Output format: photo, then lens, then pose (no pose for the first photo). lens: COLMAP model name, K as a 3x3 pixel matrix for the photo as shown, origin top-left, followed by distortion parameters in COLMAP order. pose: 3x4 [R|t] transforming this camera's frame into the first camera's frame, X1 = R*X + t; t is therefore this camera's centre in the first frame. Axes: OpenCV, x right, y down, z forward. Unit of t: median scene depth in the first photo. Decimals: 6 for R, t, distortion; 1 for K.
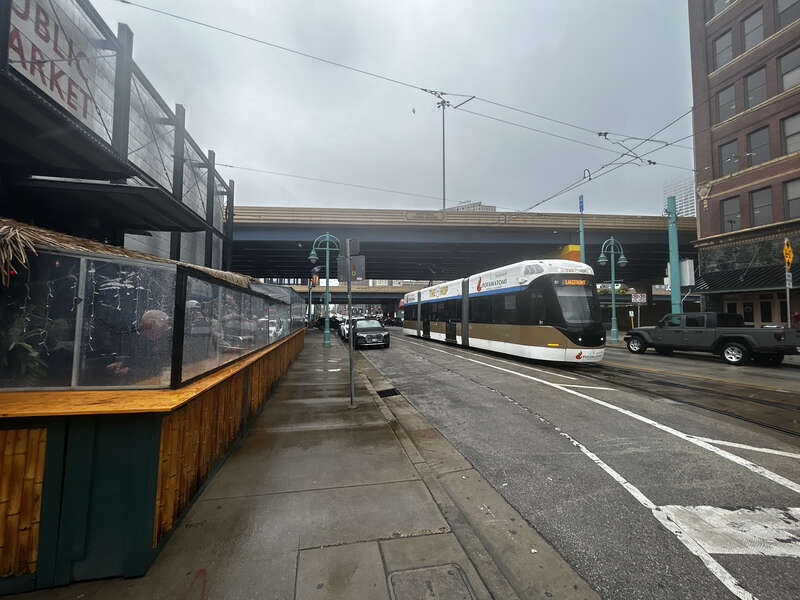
lens RADIAL K [[320.2, 0, 400.0], [0, 320.2, 300.0], [0, 0, 1]] dist [-0.001241, 0.000163]
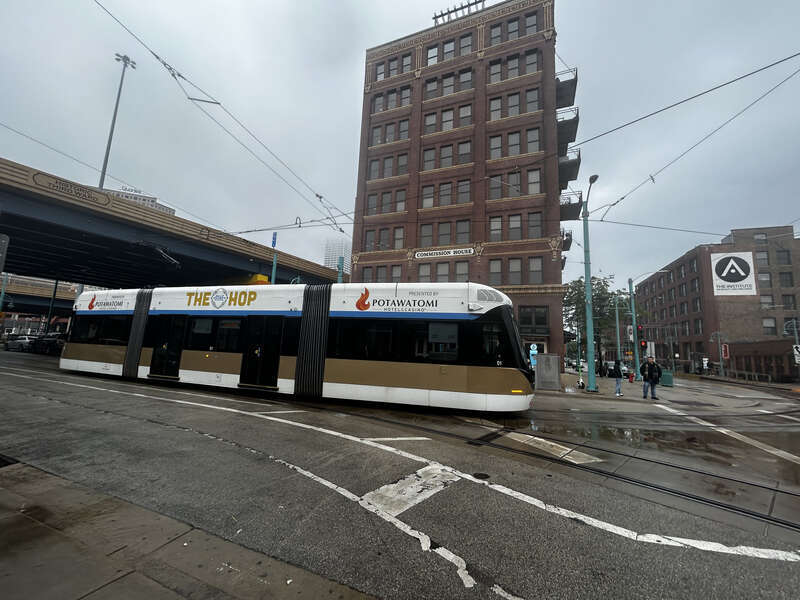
lens RADIAL K [[320.2, 0, 400.0], [0, 320.2, 300.0], [0, 0, 1]] dist [-0.001241, 0.000163]
pose [[0.582316, 0.150445, 0.798921, -0.181810], [-0.088200, 0.988618, -0.121880, -0.012236], [-0.808164, 0.000507, 0.588957, 0.053301]]
